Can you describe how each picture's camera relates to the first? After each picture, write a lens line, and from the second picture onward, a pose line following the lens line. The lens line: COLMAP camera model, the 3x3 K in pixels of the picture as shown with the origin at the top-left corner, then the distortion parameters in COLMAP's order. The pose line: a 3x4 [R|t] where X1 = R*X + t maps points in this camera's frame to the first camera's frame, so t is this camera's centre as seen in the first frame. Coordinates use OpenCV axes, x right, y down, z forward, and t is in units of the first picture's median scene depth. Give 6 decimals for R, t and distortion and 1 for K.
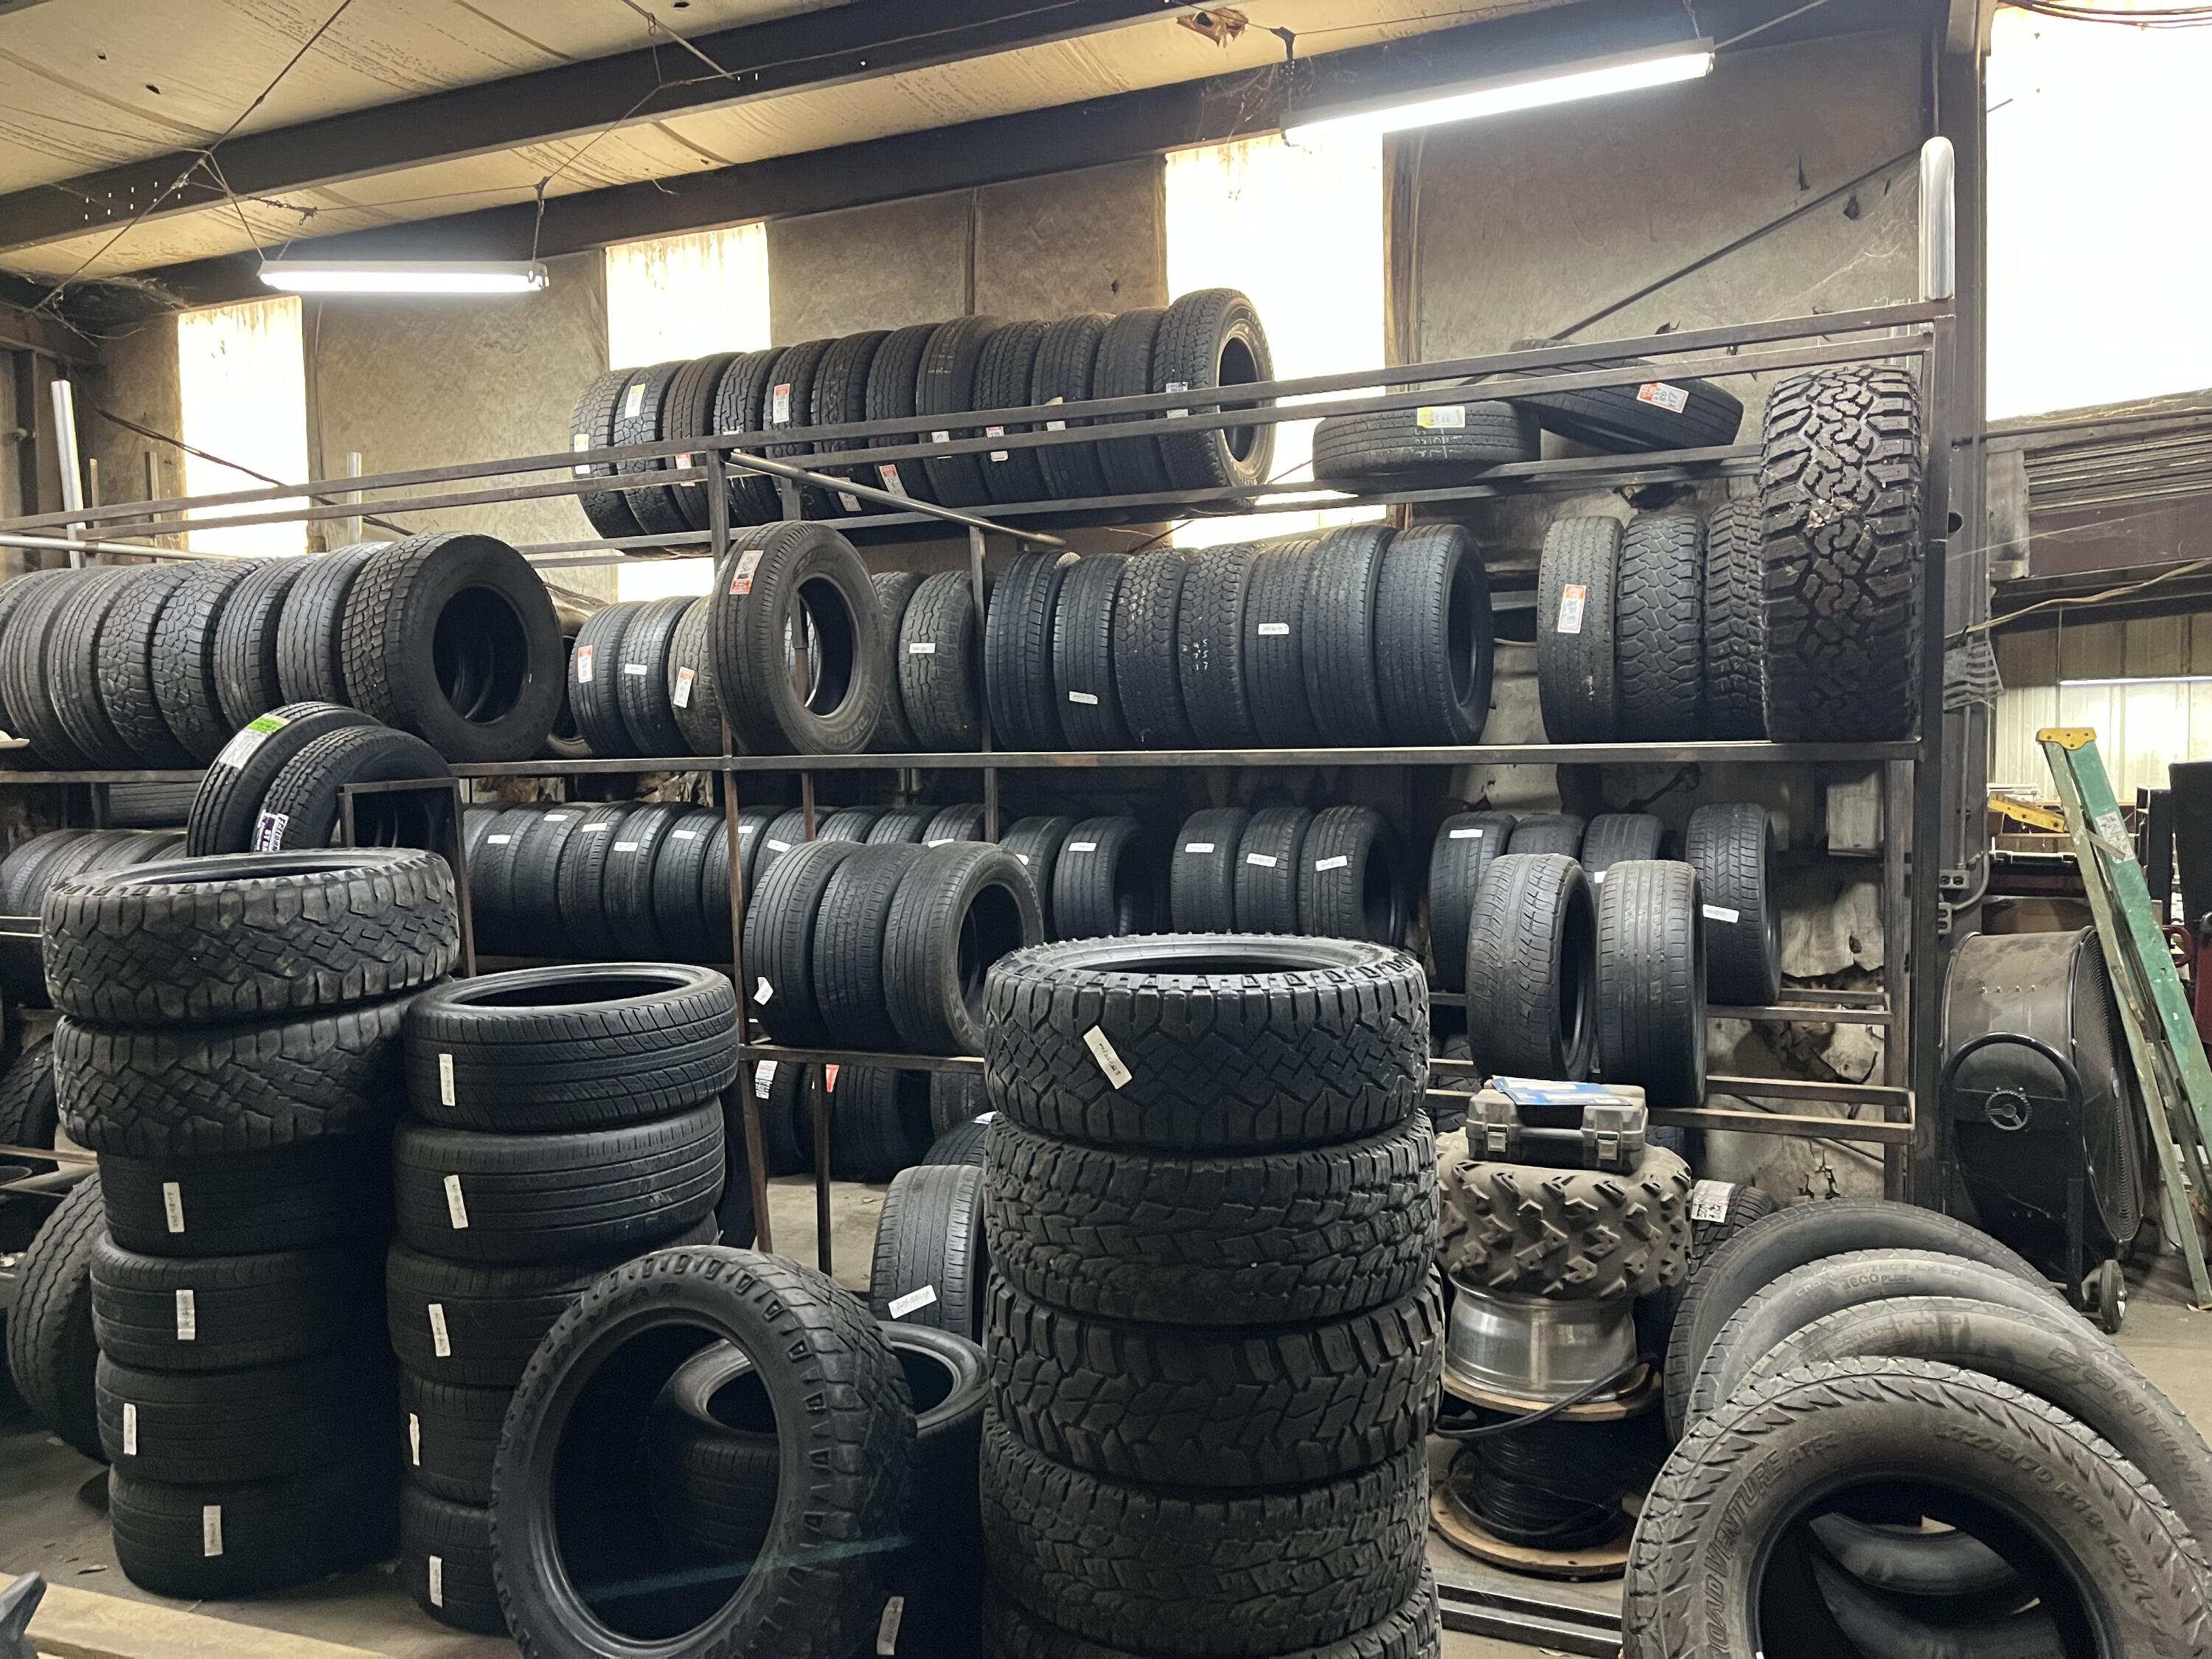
lens RADIAL K [[1680.6, 0, 1101.3], [0, 1680.6, 834.5], [0, 0, 1]] dist [0.079491, -0.109155]
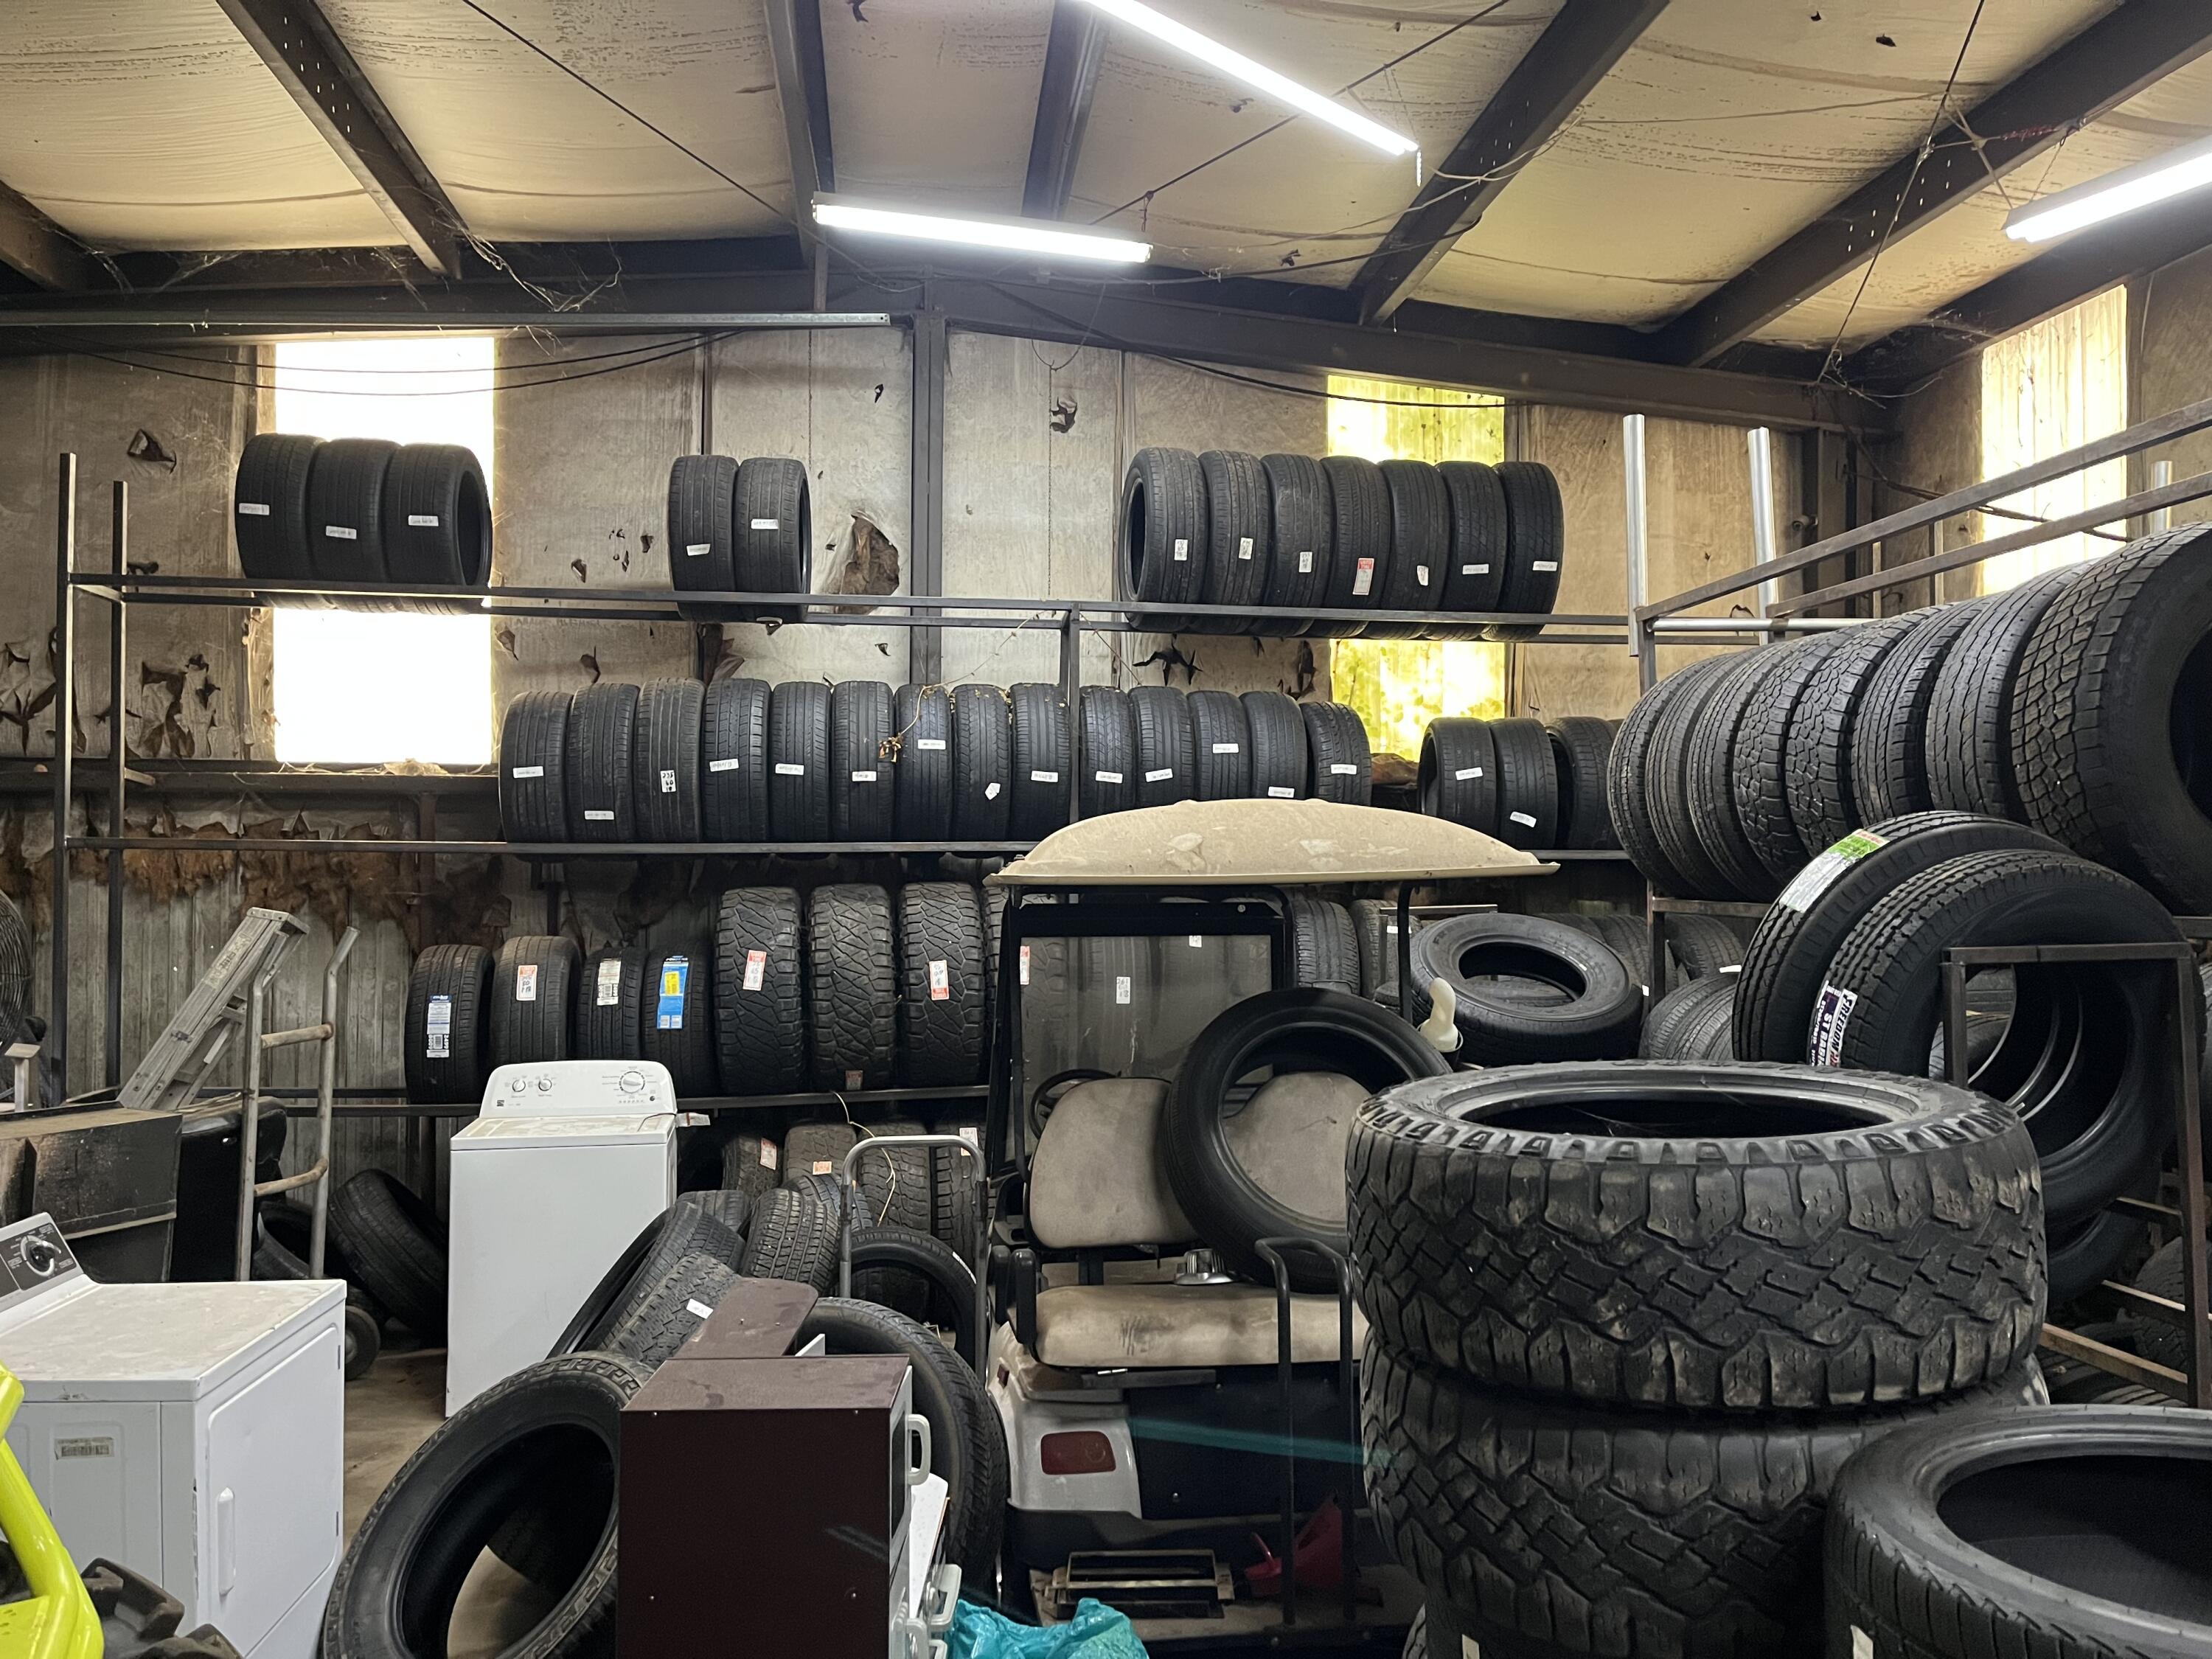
lens RADIAL K [[1680.6, 0, 1111.5], [0, 1680.6, 837.3], [0, 0, 1]] dist [0.079491, -0.109155]
pose [[0.512176, 0.003051, -0.858875, -0.085615], [-0.059848, 0.997690, -0.032145, -0.031478], [0.856793, 0.067866, 0.511176, 0.443634]]
